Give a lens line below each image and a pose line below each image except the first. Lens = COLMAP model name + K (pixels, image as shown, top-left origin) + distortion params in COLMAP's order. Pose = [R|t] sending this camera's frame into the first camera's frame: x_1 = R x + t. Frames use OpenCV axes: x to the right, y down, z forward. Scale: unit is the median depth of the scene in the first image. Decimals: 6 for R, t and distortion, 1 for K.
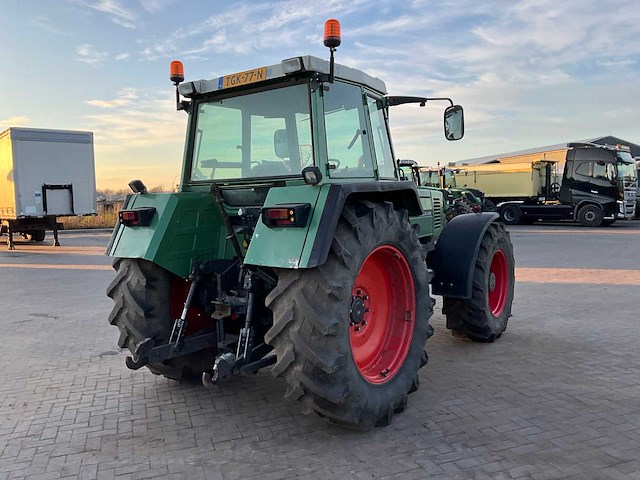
lens RADIAL K [[531.3, 0, 316.9], [0, 531.3, 239.3], [0, 0, 1]] dist [0.036906, -0.067001]
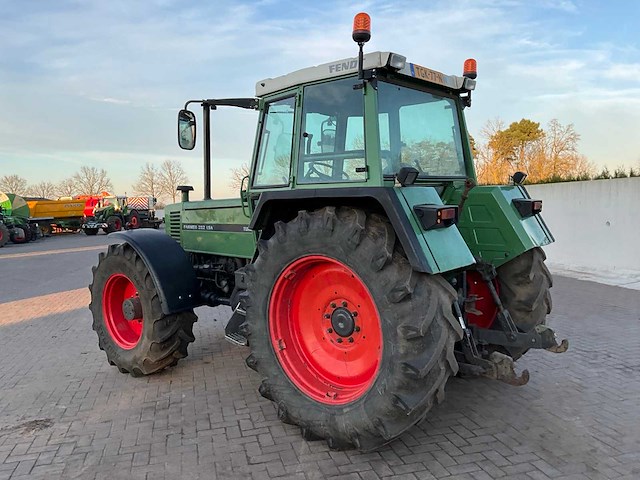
lens RADIAL K [[531.3, 0, 316.9], [0, 531.3, 239.3], [0, 0, 1]] dist [0.036906, -0.067001]
pose [[0.100300, -0.041127, 0.994107, -1.053059], [0.108121, 0.993679, 0.030200, -0.049831], [-0.989065, 0.104454, 0.104112, 1.115500]]
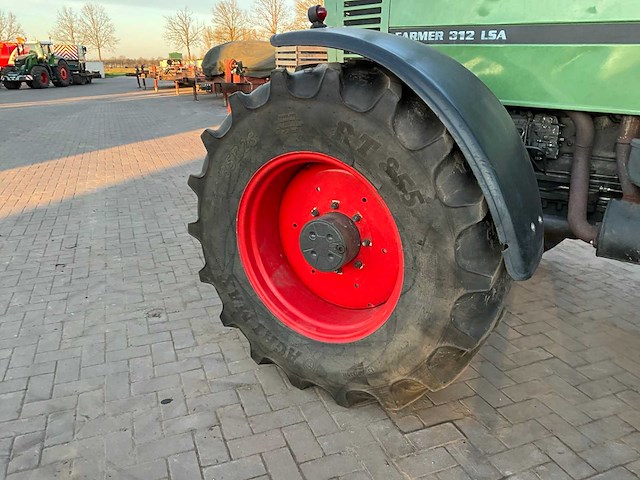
lens RADIAL K [[531.3, 0, 316.9], [0, 531.3, 239.3], [0, 0, 1]] dist [0.036906, -0.067001]
pose [[-0.016319, -0.286677, 0.957888, -0.342088], [0.083860, 0.954248, 0.287016, -0.040980], [-0.996344, 0.085012, 0.008469, 1.686853]]
